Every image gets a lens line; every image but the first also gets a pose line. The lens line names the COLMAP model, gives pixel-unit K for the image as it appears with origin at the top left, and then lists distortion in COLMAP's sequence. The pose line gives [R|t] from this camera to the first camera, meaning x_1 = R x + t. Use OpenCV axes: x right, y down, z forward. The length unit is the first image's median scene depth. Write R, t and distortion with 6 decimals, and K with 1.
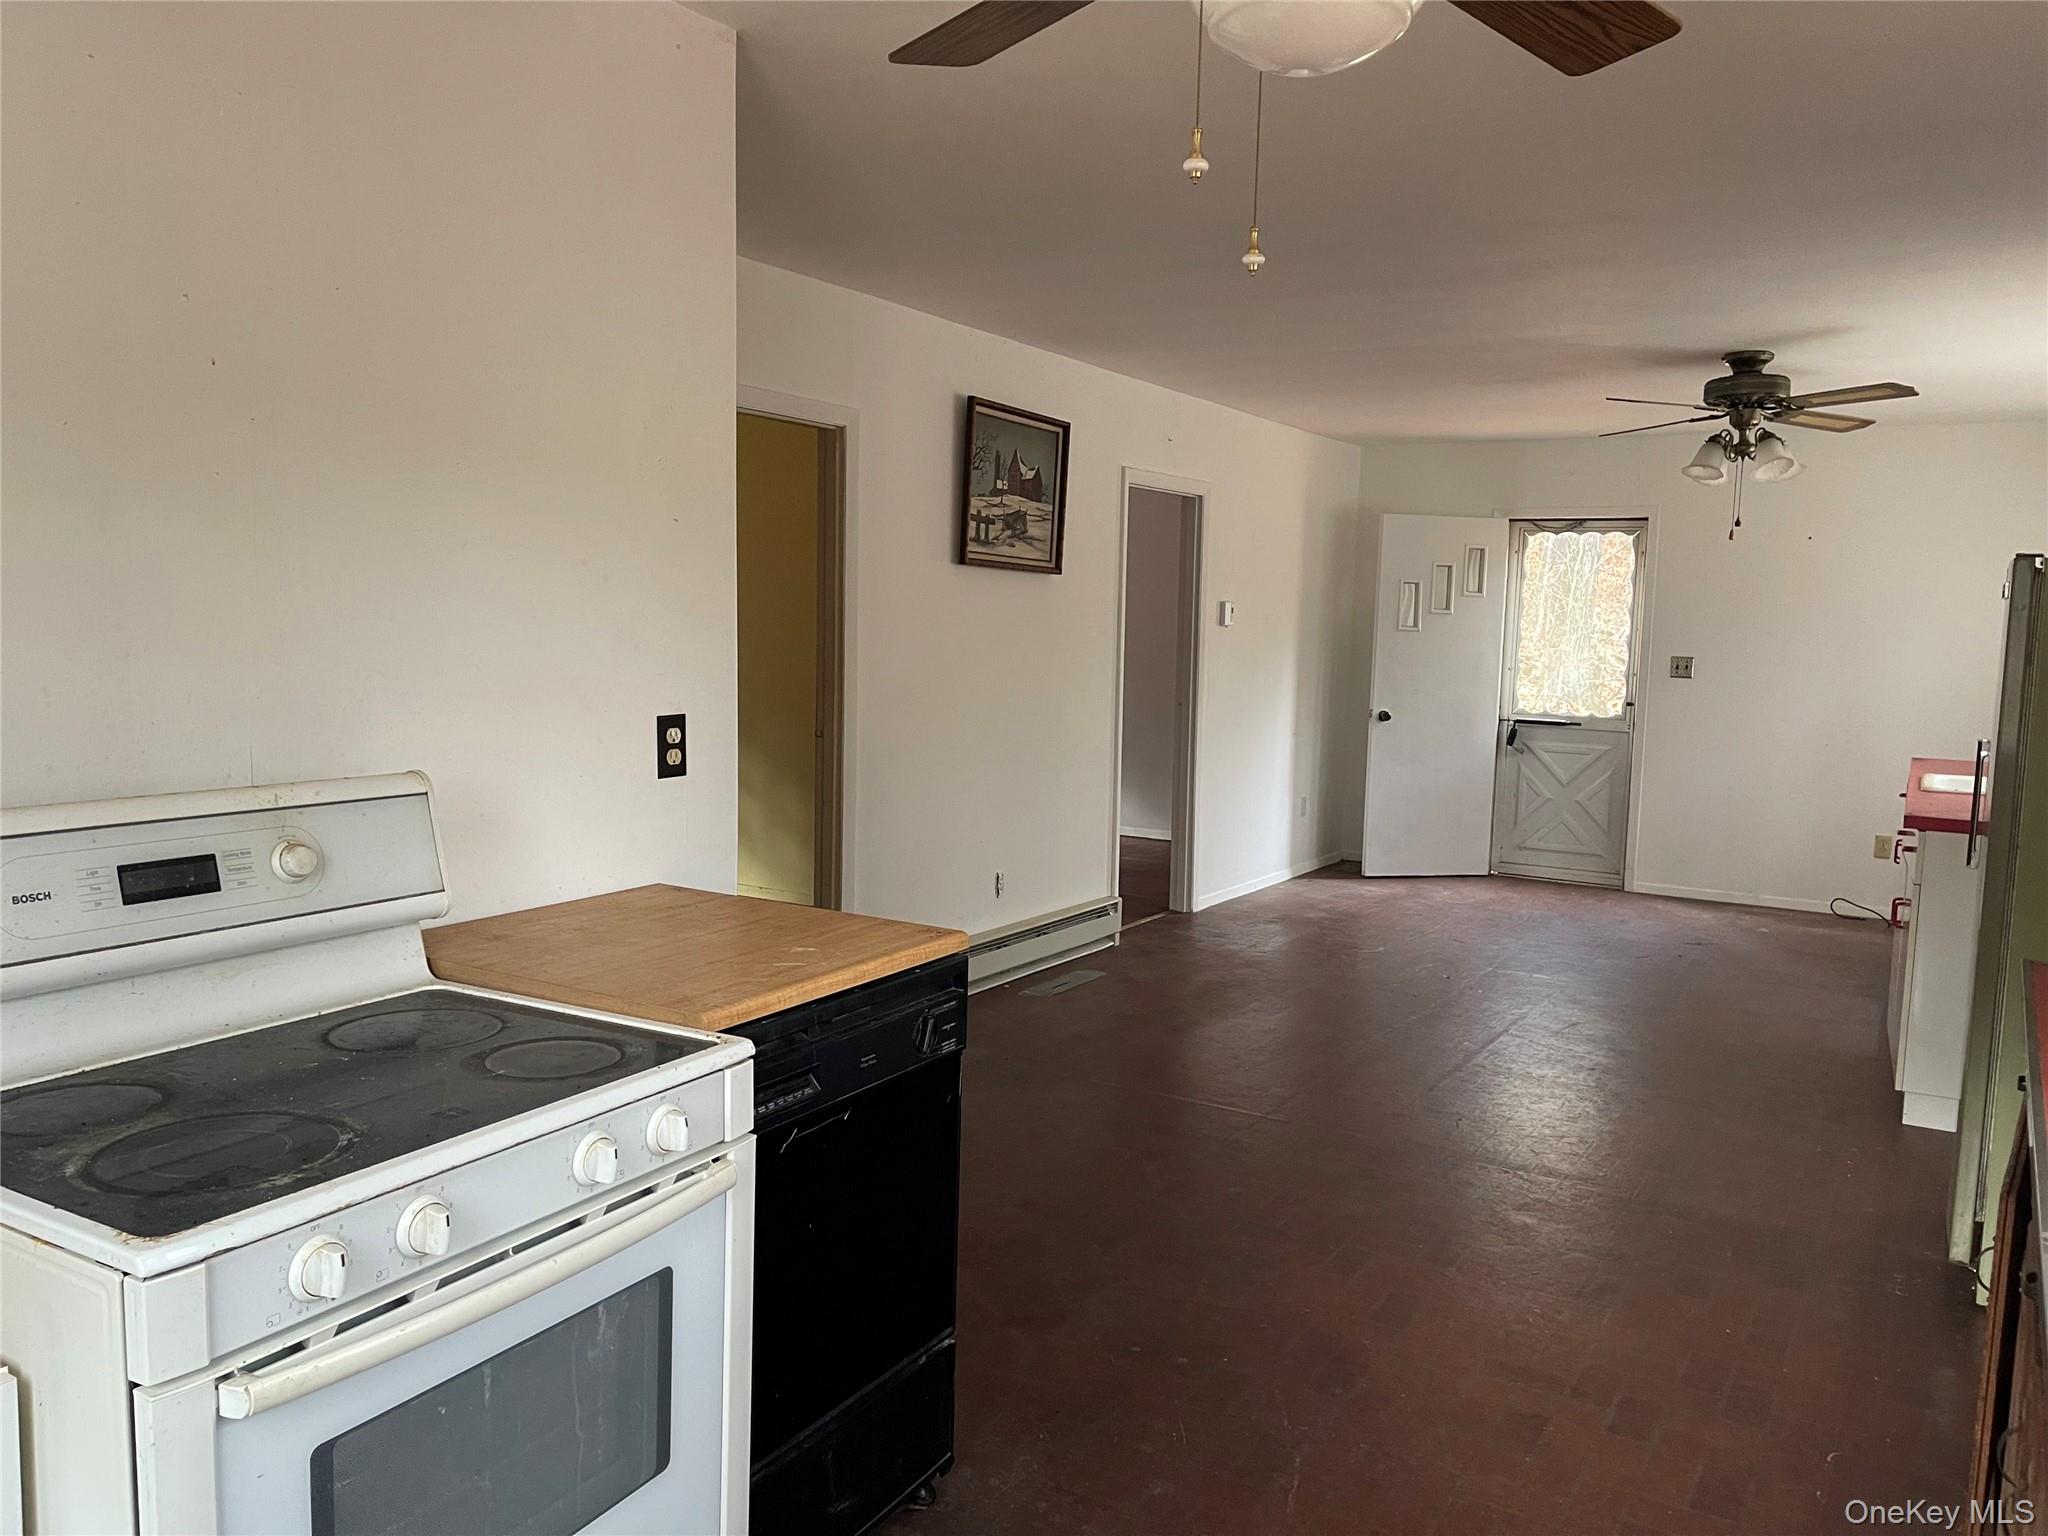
lens RADIAL K [[1538.9, 0, 1022.0], [0, 1538.9, 781.8], [0, 0, 1]] dist [0.076491, -0.101700]
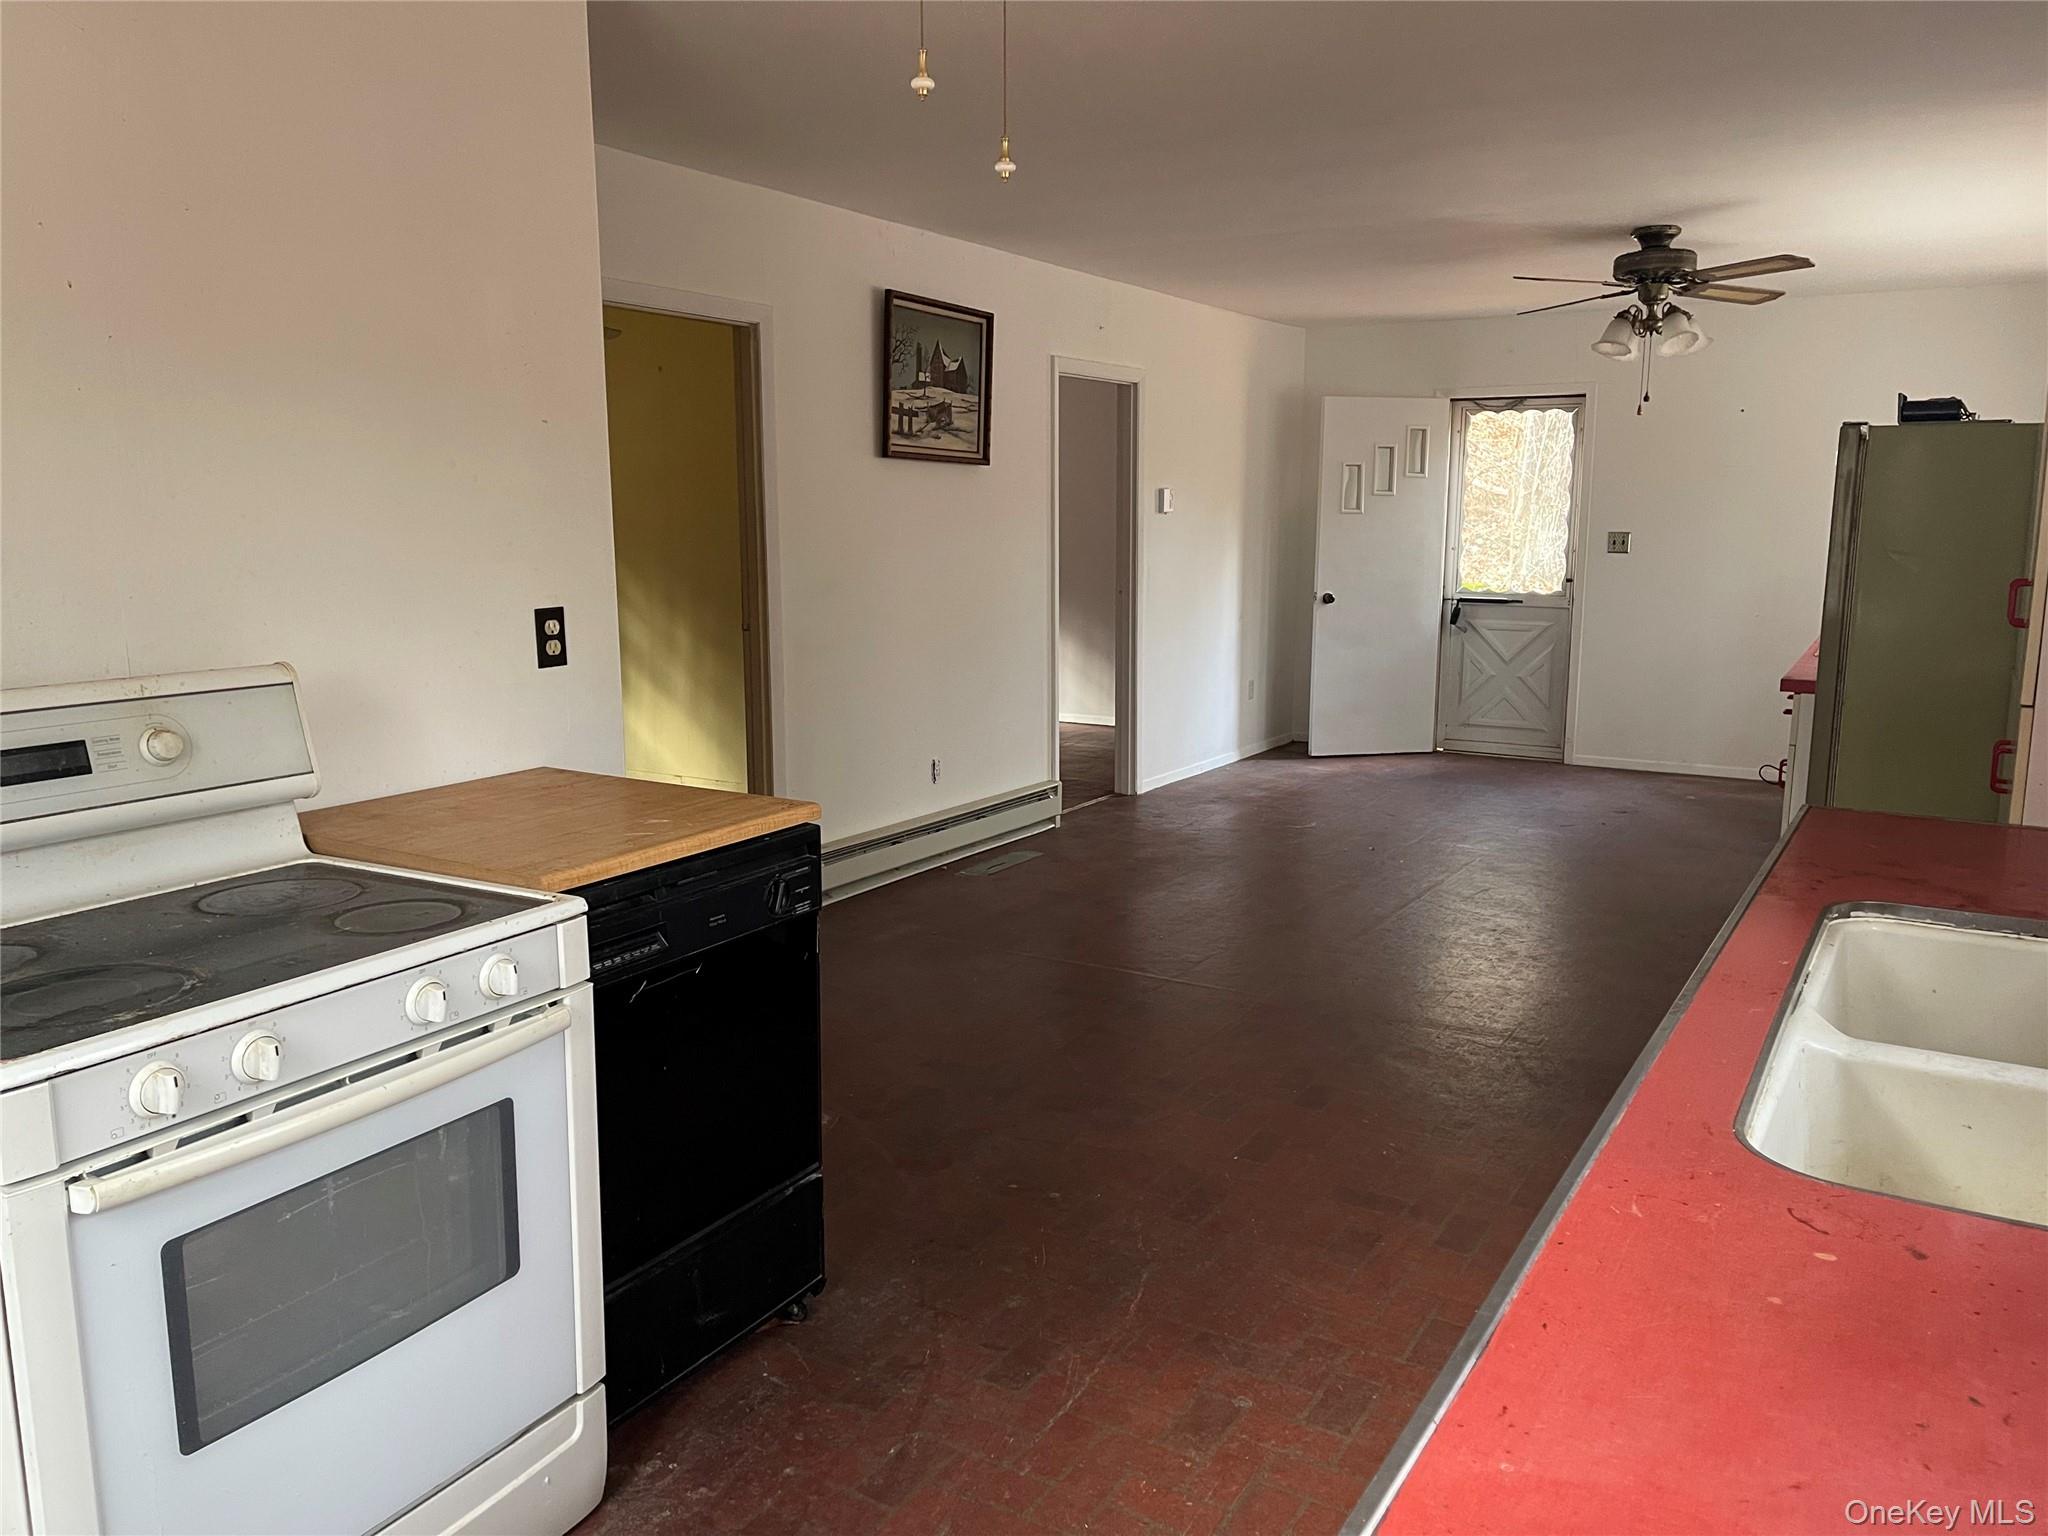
lens RADIAL K [[1553.0, 0, 1043.0], [0, 1553.0, 770.9], [0, 0, 1]] dist [0.077559, -0.102259]
pose [[0.999712, -0.024007, -0.000075, 0.109232], [0.023968, 0.997929, 0.059699, 0.012466], [-0.001359, -0.059683, 0.998216, -0.076852]]
